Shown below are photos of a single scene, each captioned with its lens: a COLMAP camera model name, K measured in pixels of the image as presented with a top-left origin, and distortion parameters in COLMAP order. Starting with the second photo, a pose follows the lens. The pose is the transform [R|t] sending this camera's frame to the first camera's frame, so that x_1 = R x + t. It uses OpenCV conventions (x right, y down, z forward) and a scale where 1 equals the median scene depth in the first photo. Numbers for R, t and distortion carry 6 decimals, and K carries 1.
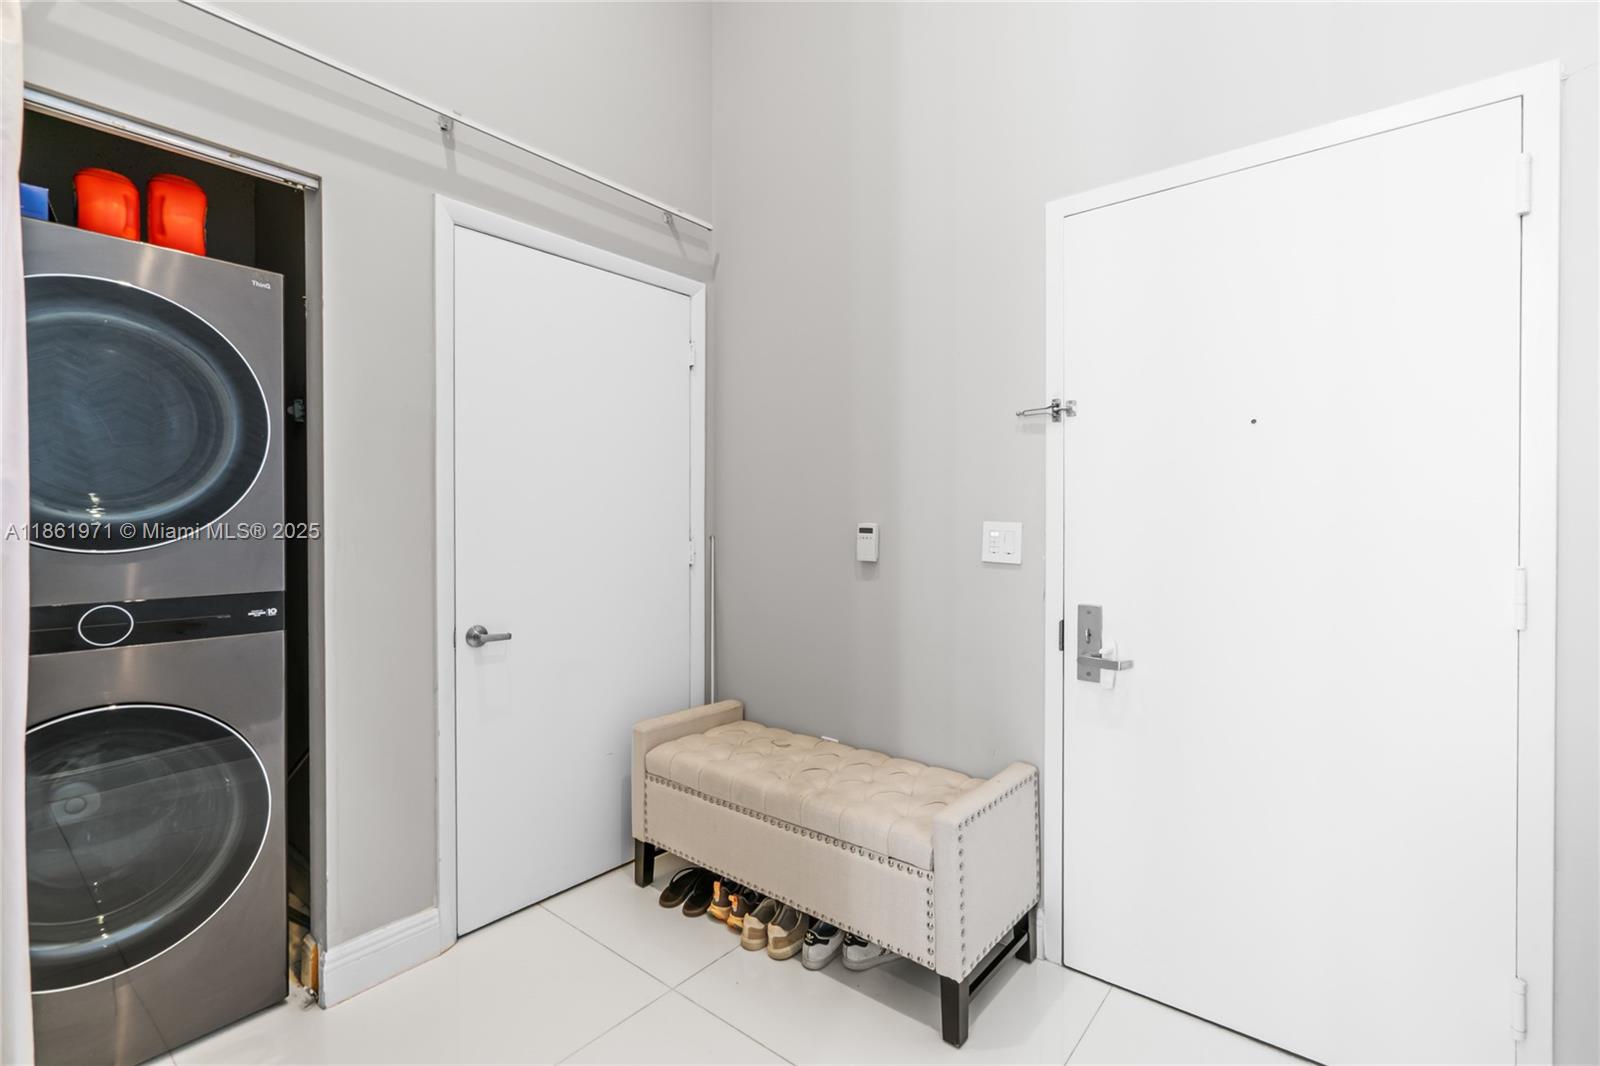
lens RADIAL K [[716.8, 0, 801.0], [0, 716.8, 530.7], [0, 0, 1]] dist [-0.011978, 0.005897]
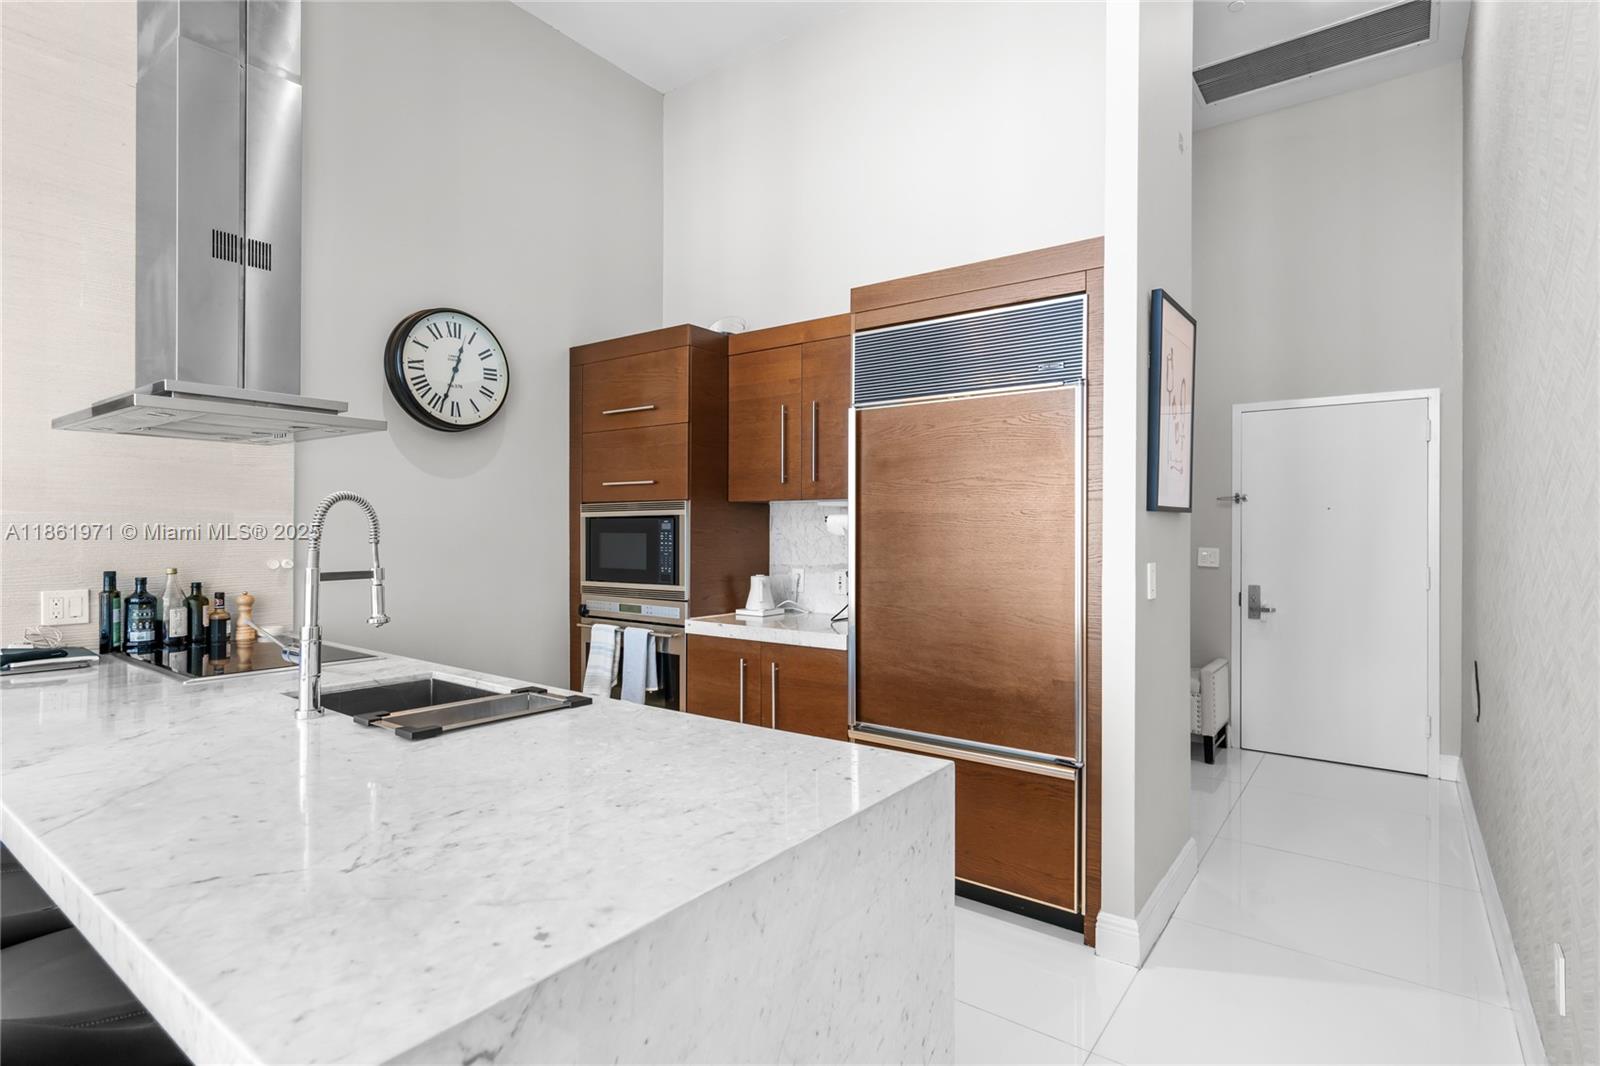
lens RADIAL K [[795.5, 0, 801.7], [0, 795.5, 529.1], [0, 0, 1]] dist [-0.005692, 0.008168]
pose [[0.998845, 0.004581, 0.047840, -1.127212], [-0.003933, 0.999899, -0.013643, -0.032723], [-0.047898, 0.013440, 0.998762, -1.419863]]
